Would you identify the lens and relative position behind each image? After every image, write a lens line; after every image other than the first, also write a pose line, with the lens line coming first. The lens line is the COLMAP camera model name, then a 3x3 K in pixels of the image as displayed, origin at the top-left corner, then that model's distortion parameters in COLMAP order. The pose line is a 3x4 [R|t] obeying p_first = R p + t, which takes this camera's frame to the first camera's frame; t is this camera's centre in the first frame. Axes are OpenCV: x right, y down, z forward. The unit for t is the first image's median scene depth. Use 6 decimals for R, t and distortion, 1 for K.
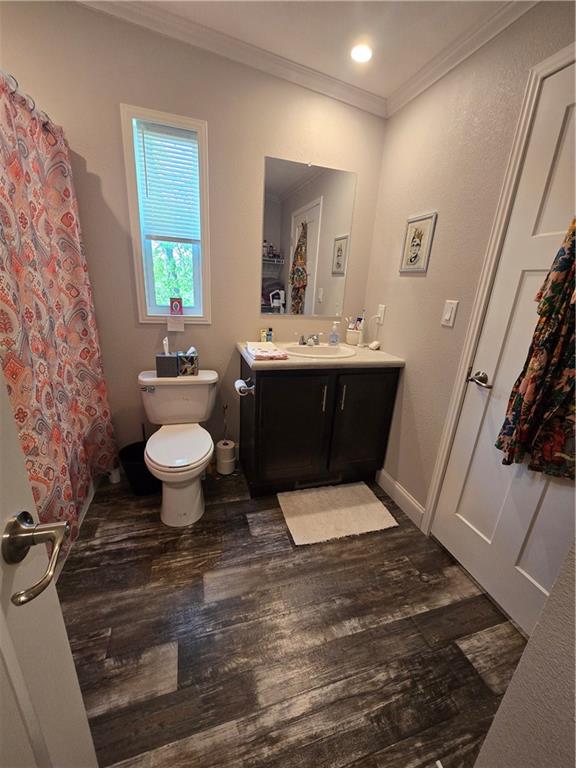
lens RADIAL K [[312.6, 0, 298.2], [0, 312.6, 376.5], [0, 0, 1]] dist [0.014234, 0.000271]
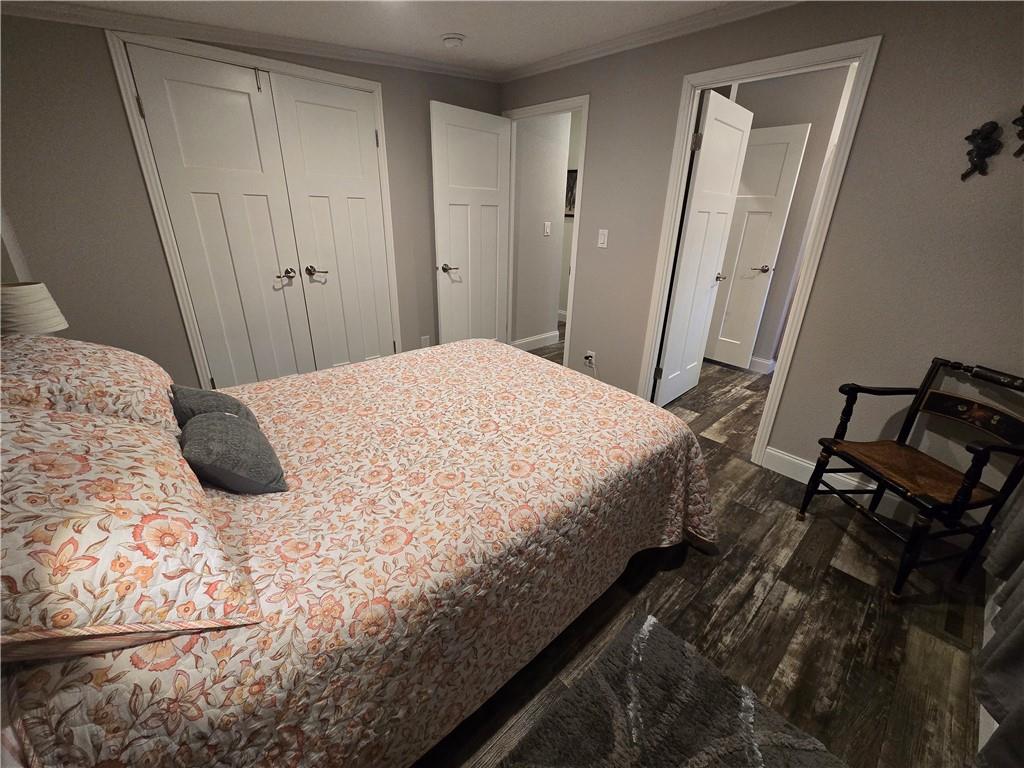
lens RADIAL K [[416.3, 0, 512.0], [0, 416.3, 384.0], [0, 0, 1]] dist [-0.007406, 0.000119]
pose [[-0.902788, 0.089209, -0.420732, 1.403197], [-0.203705, 0.772873, 0.600976, -0.314575], [0.378785, 0.628259, -0.679568, 1.183215]]
